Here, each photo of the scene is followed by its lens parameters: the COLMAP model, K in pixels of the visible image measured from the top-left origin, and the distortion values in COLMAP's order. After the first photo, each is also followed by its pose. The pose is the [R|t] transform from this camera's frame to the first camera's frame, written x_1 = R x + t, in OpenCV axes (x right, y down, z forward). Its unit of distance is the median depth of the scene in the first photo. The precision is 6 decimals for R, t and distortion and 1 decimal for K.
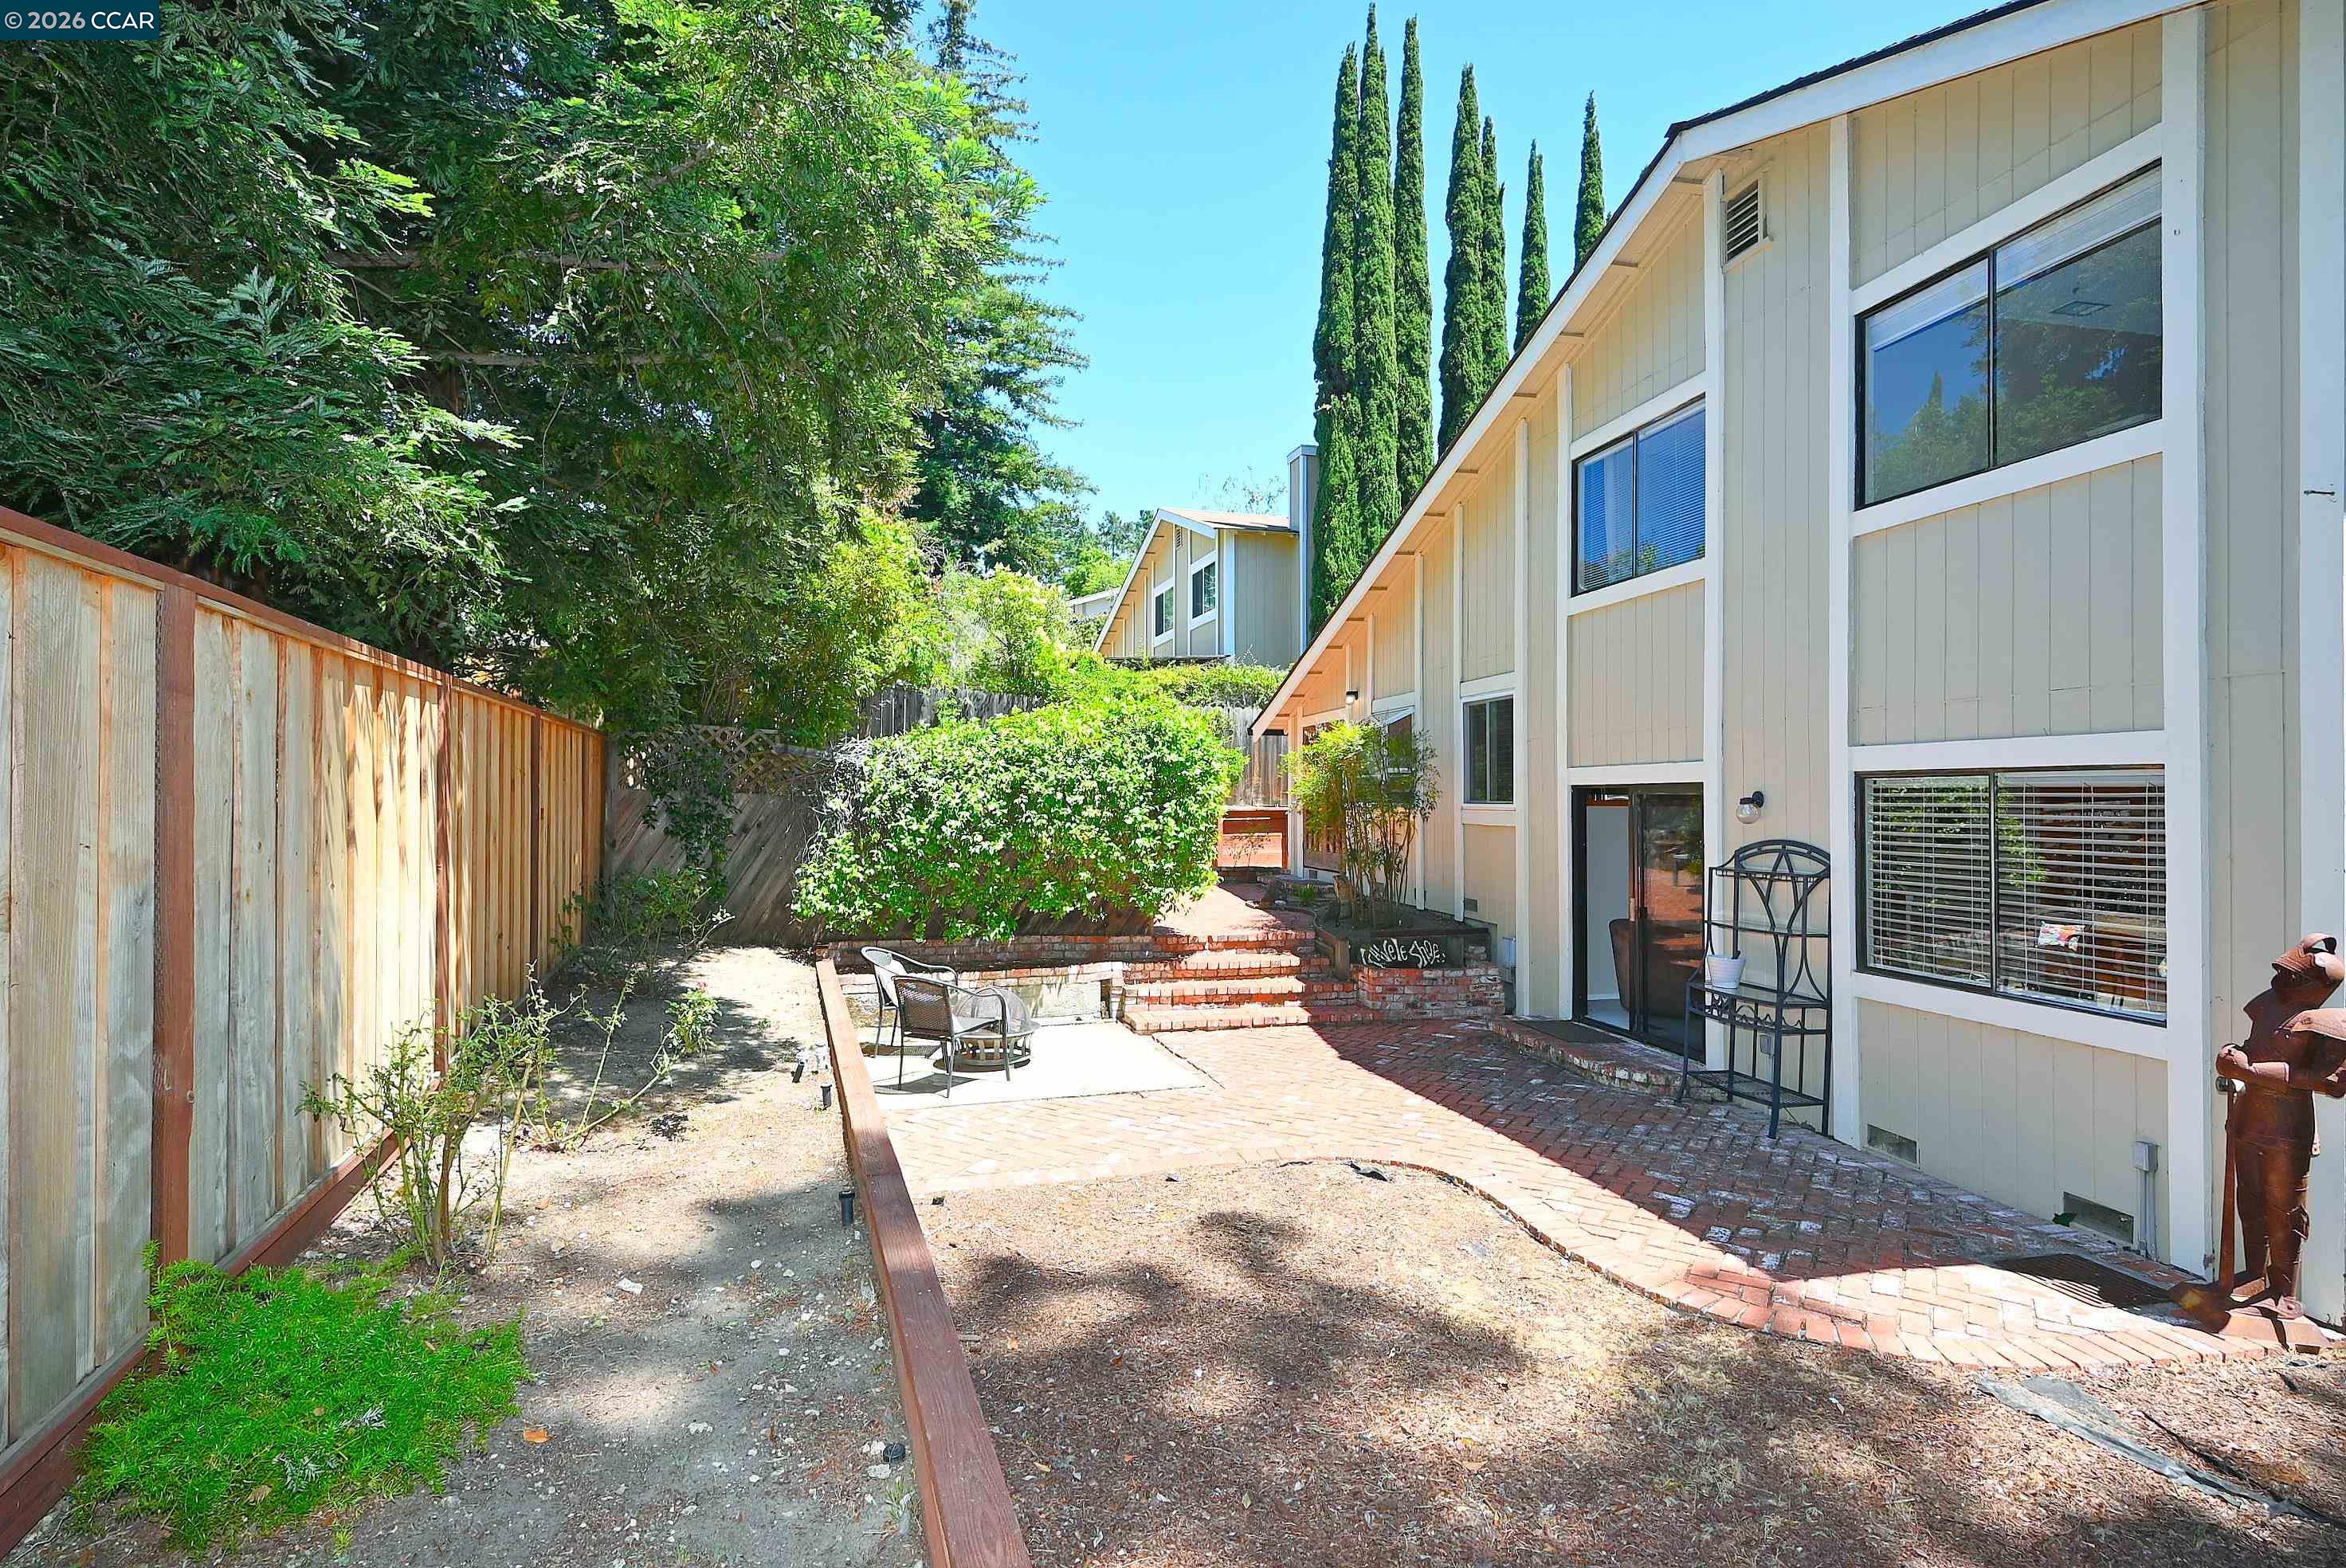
lens RADIAL K [[1171.4, 0, 1168.6], [0, 1171.4, 783.6], [0, 0, 1]] dist [-0.000290, 0.001037]
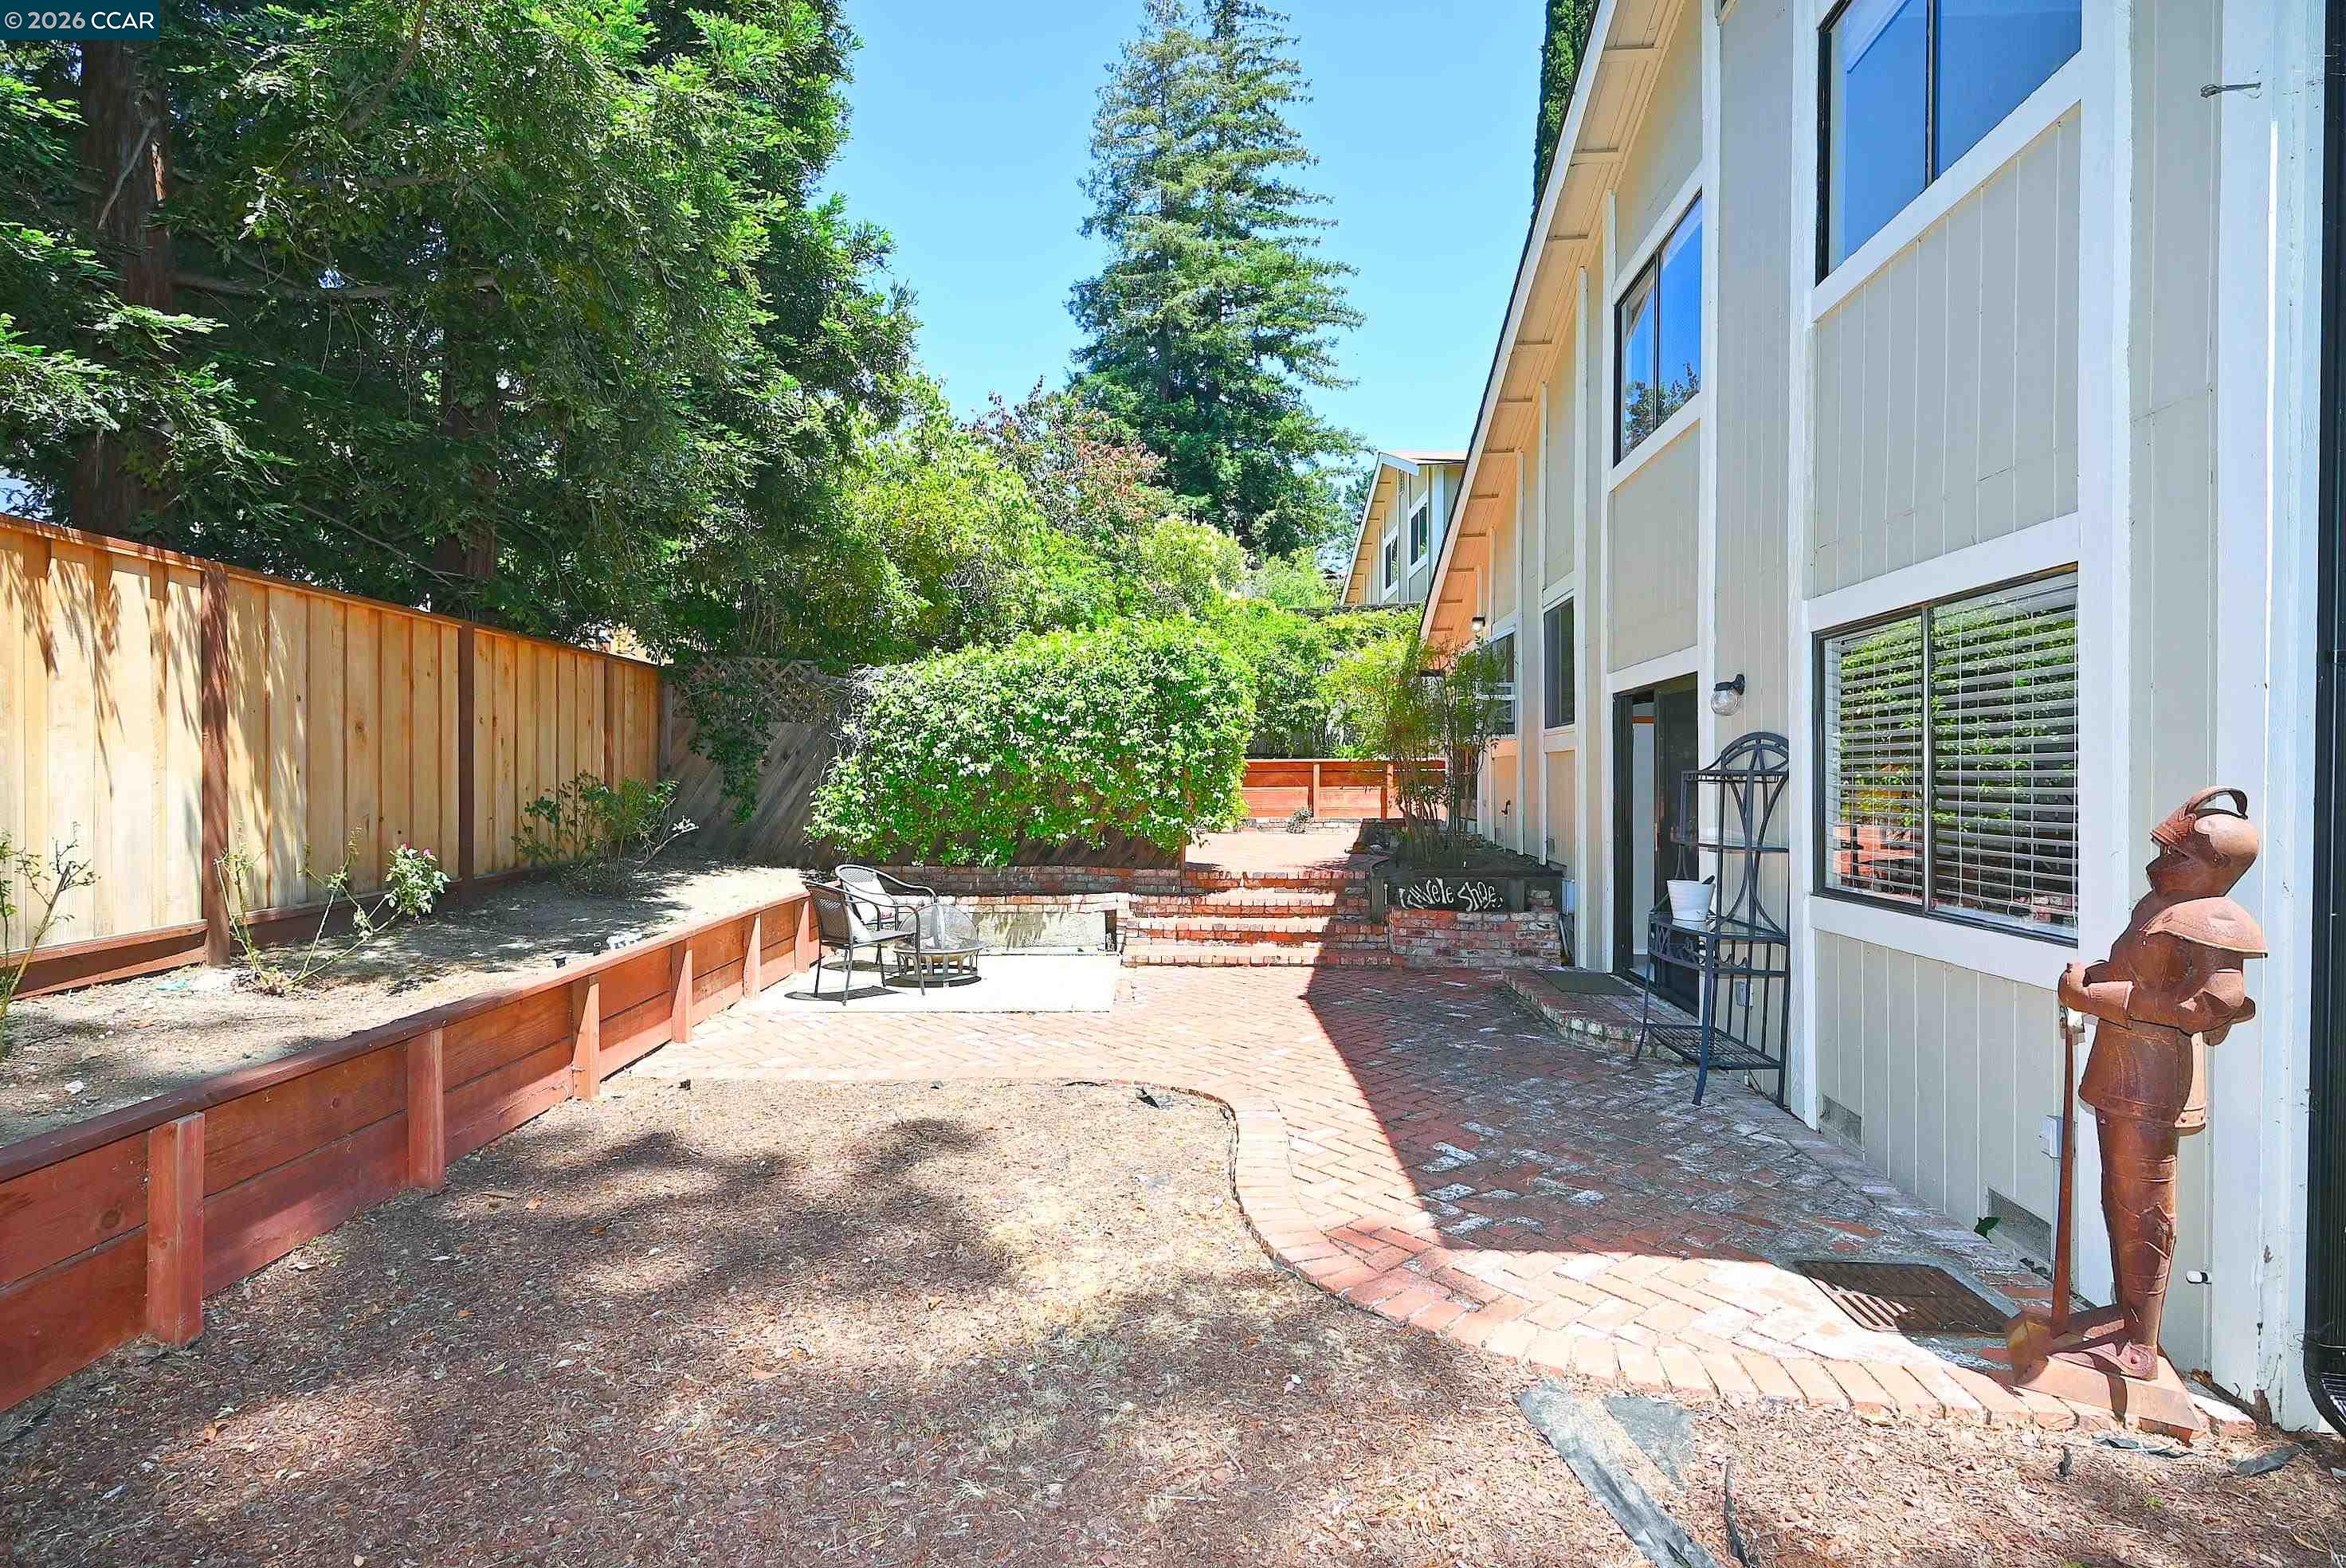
lens RADIAL K [[1171.4, 0, 1168.6], [0, 1171.4, 783.6], [0, 0, 1]] dist [-0.000290, 0.001037]
pose [[0.956121, -0.000231, -0.292972, 0.345178], [0.004400, 0.999898, 0.013574, 0.064164], [0.292939, -0.014267, 0.956025, 0.125956]]
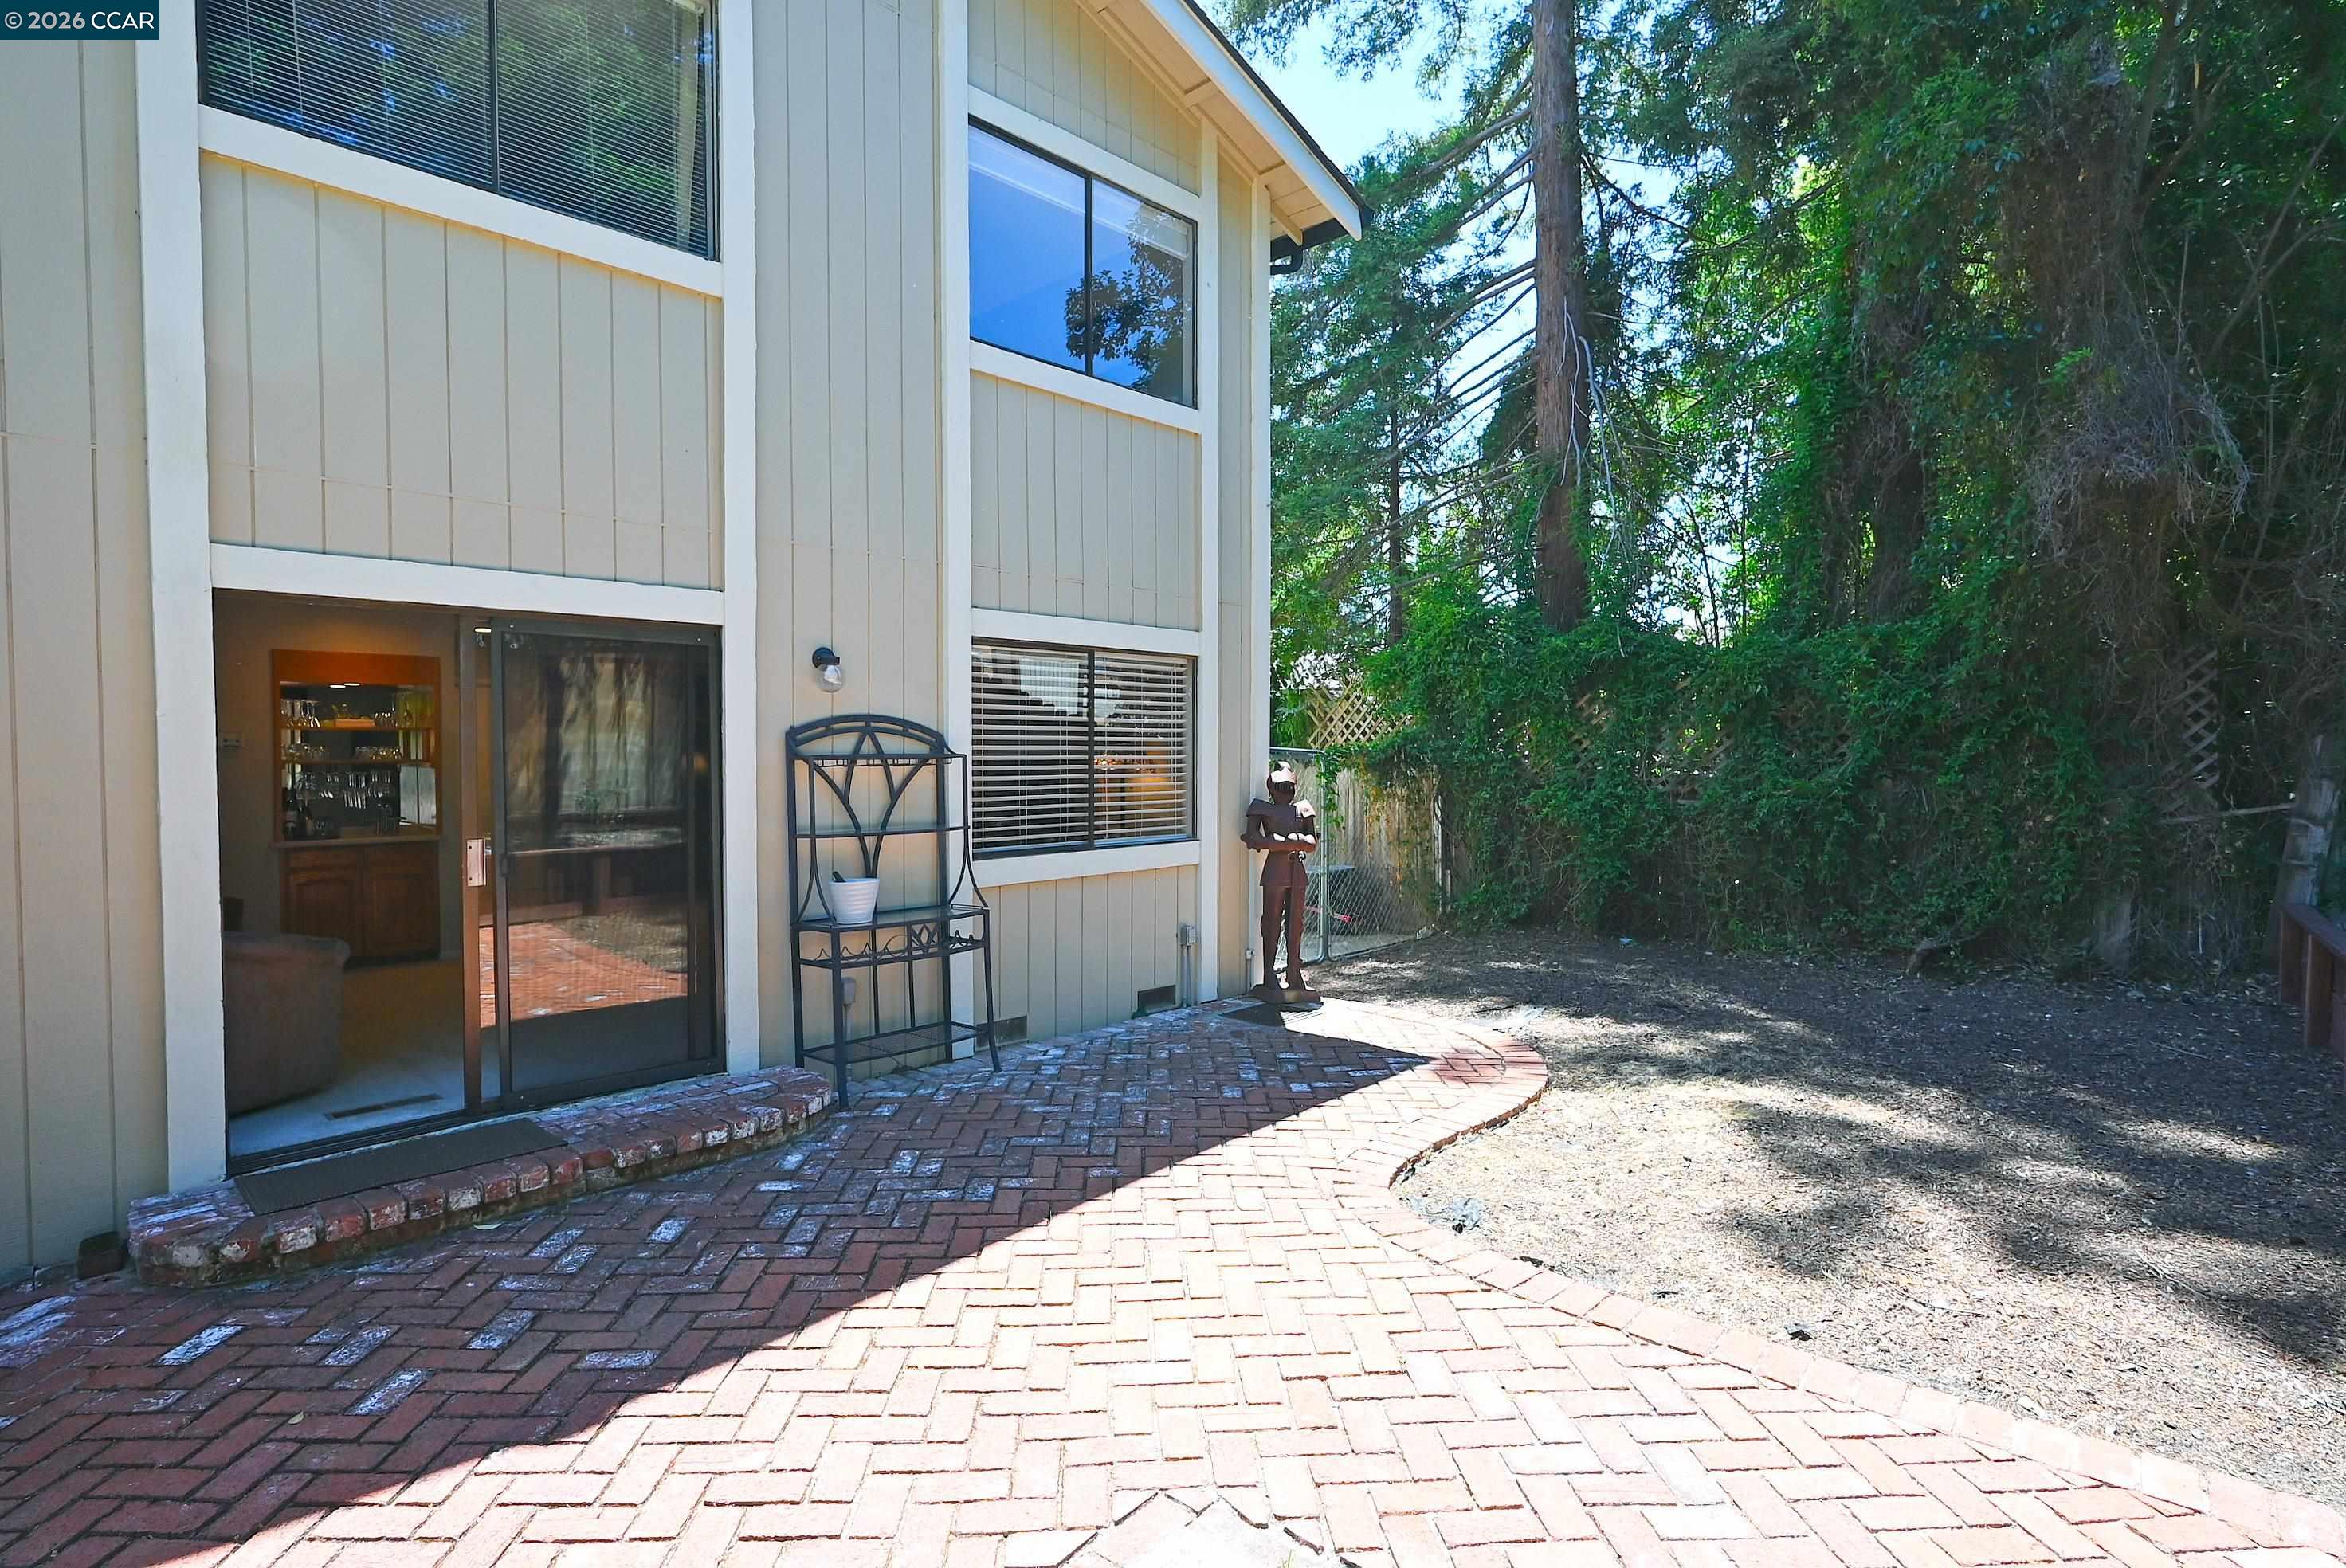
lens RADIAL K [[1132.7, 0, 1229.2], [0, 1132.7, 752.6], [0, 0, 1]] dist [0.000046, 0.000169]
pose [[-0.574793, -0.001039, 0.818298, -0.195050], [-0.011948, 0.999903, -0.007122, 0.069700], [-0.818212, -0.013871, -0.574750, 1.126602]]
